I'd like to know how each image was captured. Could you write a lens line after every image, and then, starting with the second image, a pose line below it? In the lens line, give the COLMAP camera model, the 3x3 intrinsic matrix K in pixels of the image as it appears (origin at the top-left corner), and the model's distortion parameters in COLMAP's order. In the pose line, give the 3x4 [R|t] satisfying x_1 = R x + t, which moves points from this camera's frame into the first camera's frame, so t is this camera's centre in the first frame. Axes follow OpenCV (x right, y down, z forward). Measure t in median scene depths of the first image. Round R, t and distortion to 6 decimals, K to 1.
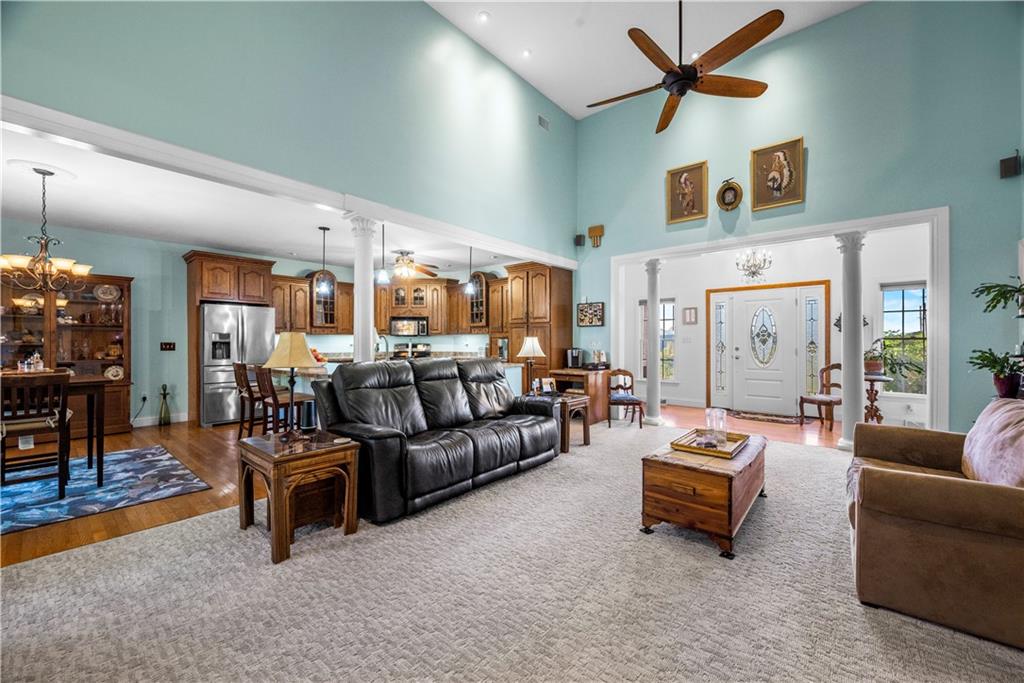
lens RADIAL K [[398.8, 0, 515.3], [0, 398.8, 343.0], [0, 0, 1]] dist [-0.000964, -0.000066]
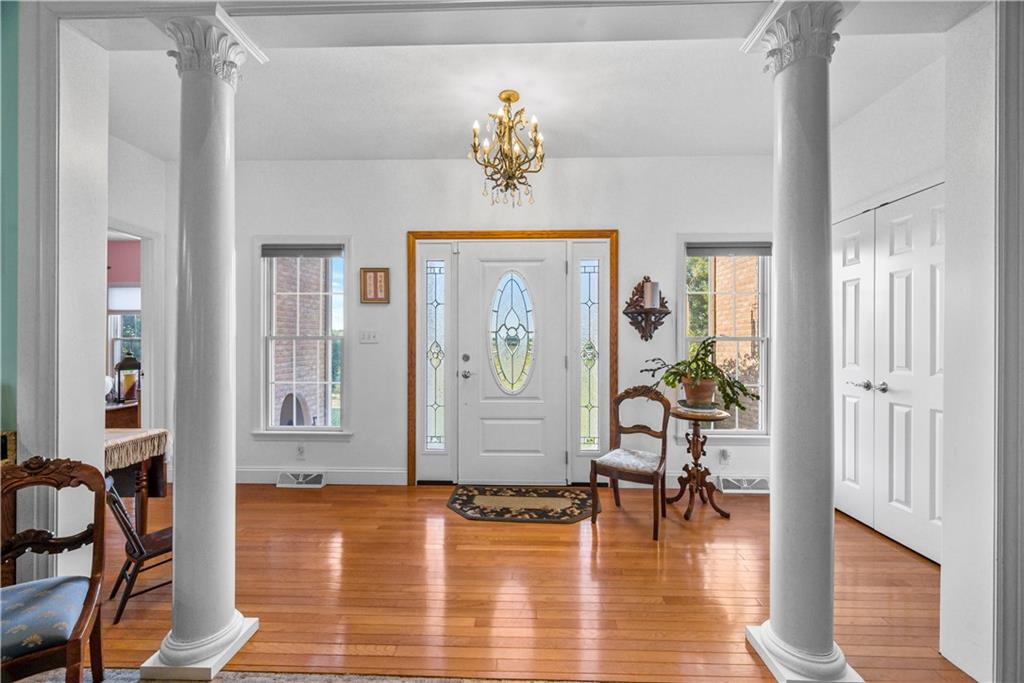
lens RADIAL K [[398.8, 0, 513.0], [0, 398.8, 342.5], [0, 0, 1]] dist [-0.000964, -0.000066]
pose [[0.780803, 0.003615, 0.624767, 0.322336], [-0.001739, 0.999992, -0.003614, -0.002095], [-0.624775, 0.001735, 0.780803, 0.634895]]
